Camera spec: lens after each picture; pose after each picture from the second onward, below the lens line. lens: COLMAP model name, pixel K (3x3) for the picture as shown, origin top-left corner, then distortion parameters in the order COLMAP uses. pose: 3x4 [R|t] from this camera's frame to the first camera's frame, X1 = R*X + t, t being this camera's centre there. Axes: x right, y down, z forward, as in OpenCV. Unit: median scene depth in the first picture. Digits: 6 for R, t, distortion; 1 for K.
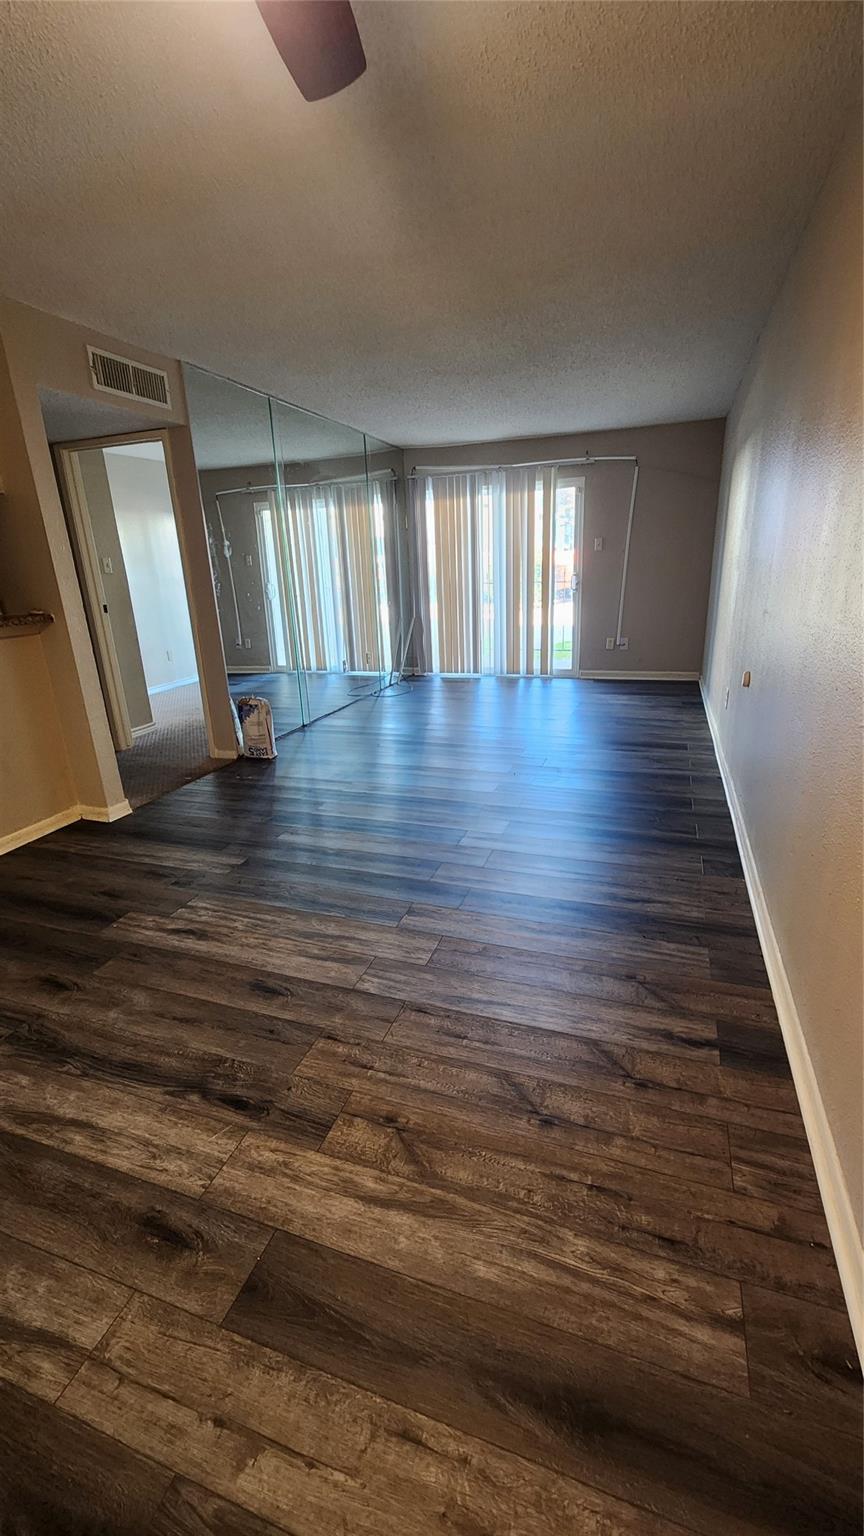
lens RADIAL K [[622.3, 0, 439.1], [0, 622.3, 772.1], [0, 0, 1]] dist [-0.005757, -0.000421]
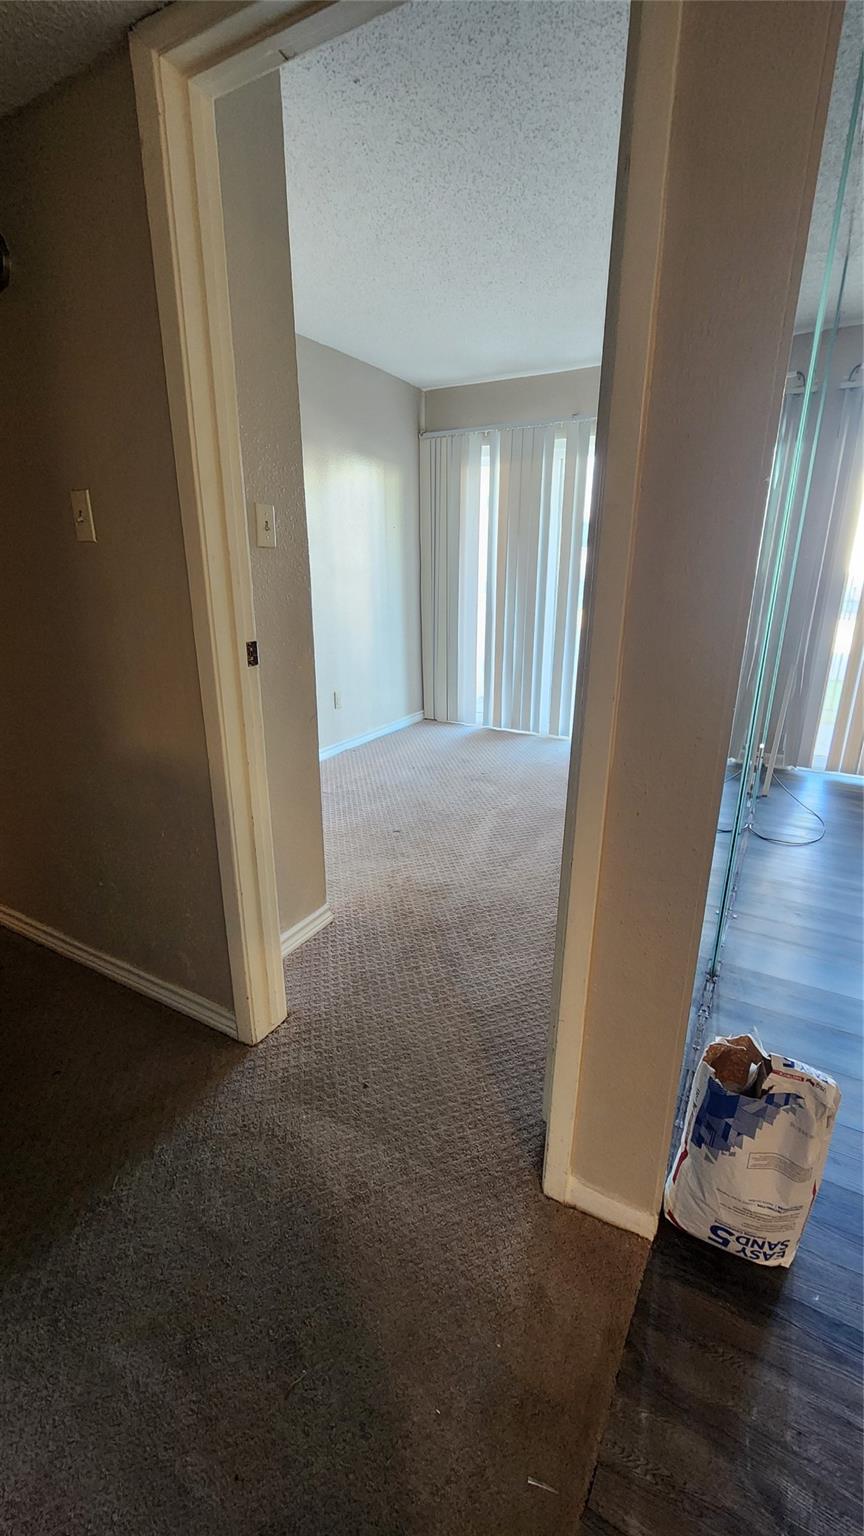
lens RADIAL K [[622.3, 0, 439.1], [0, 622.3, 772.1], [0, 0, 1]] dist [-0.005757, -0.000421]
pose [[0.982912, 0.095789, -0.157188, -0.579748], [-0.095584, 0.995382, 0.008883, -0.321680], [0.157313, 0.006293, 0.987529, 1.047928]]
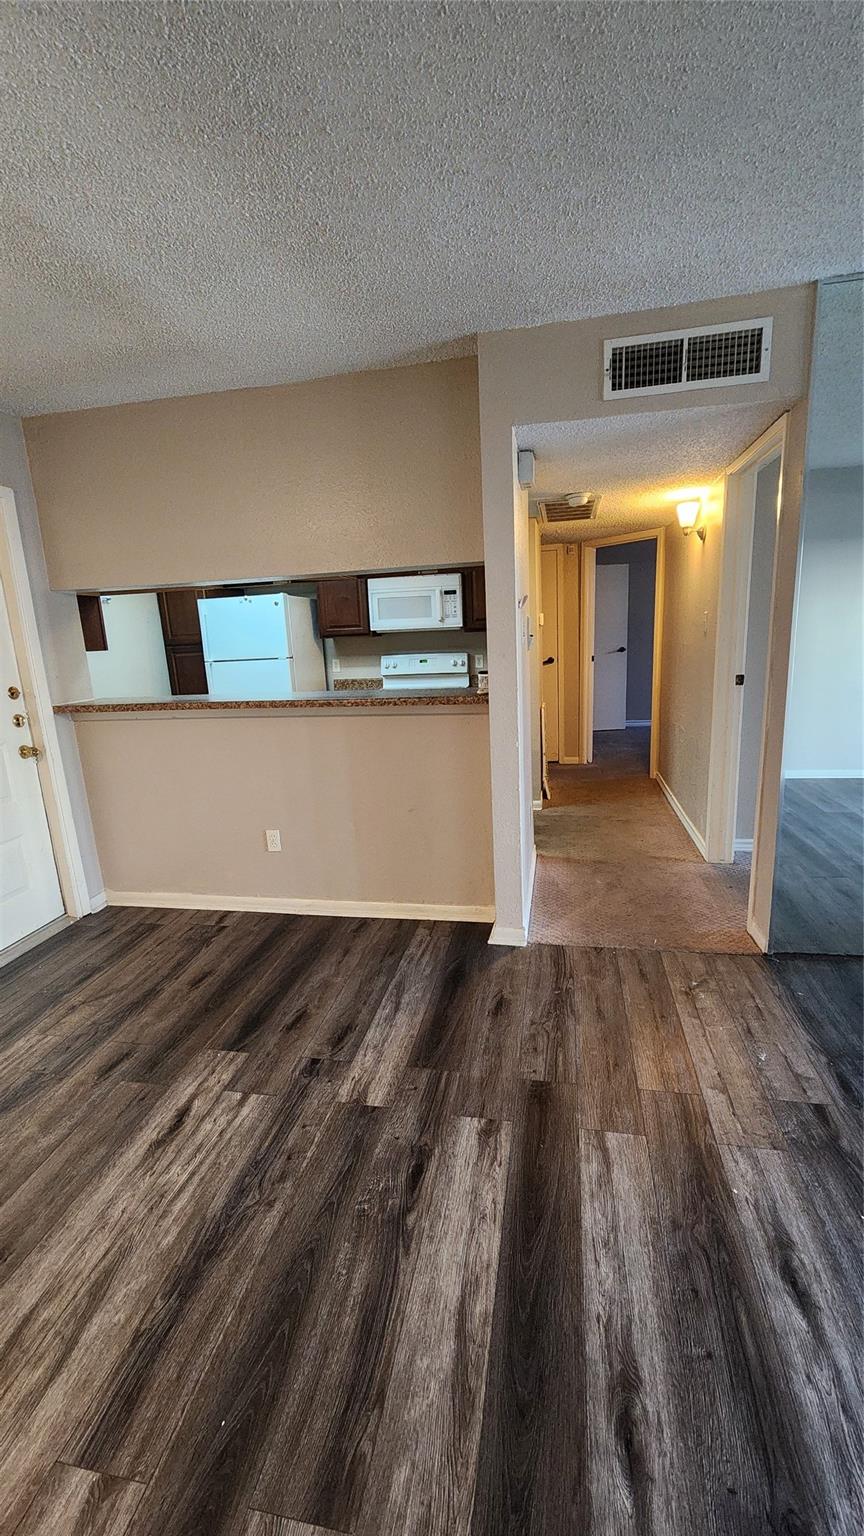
lens RADIAL K [[622.3, 0, 439.1], [0, 622.3, 772.1], [0, 0, 1]] dist [-0.005757, -0.000421]
pose [[0.143648, 0.254192, -0.956427, 0.220744], [-0.274832, 0.938680, 0.208198, -0.323716], [0.950701, 0.232950, 0.204699, 0.801339]]
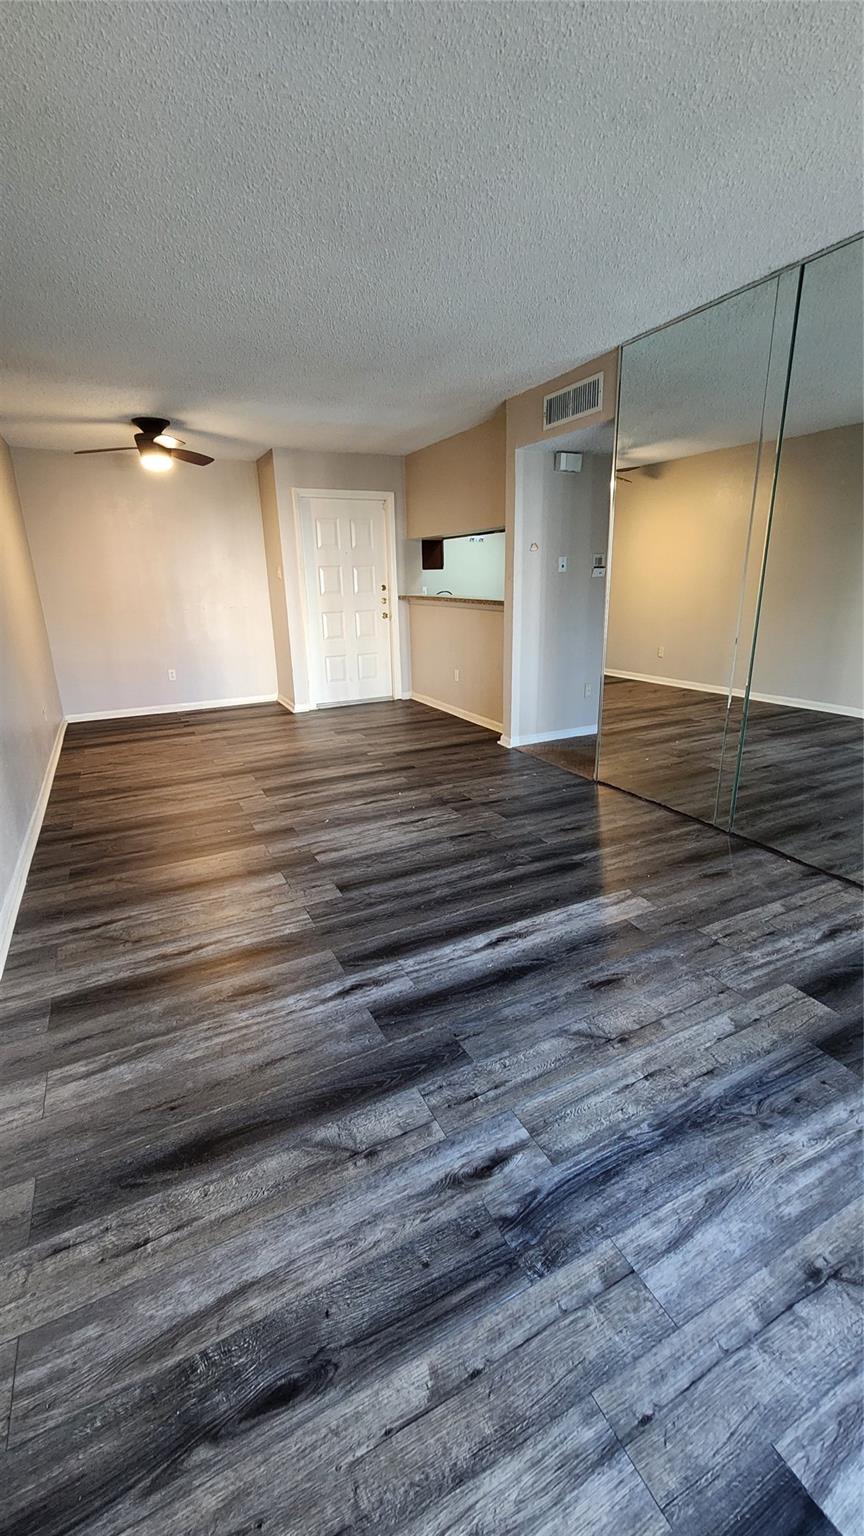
lens RADIAL K [[622.3, 0, 439.1], [0, 622.3, 772.1], [0, 0, 1]] dist [-0.005757, -0.000421]
pose [[-0.689096, 0.266469, -0.673900, 0.657870], [-0.187423, 0.832766, 0.520935, -0.685487], [0.700014, 0.485278, -0.523914, 1.926254]]
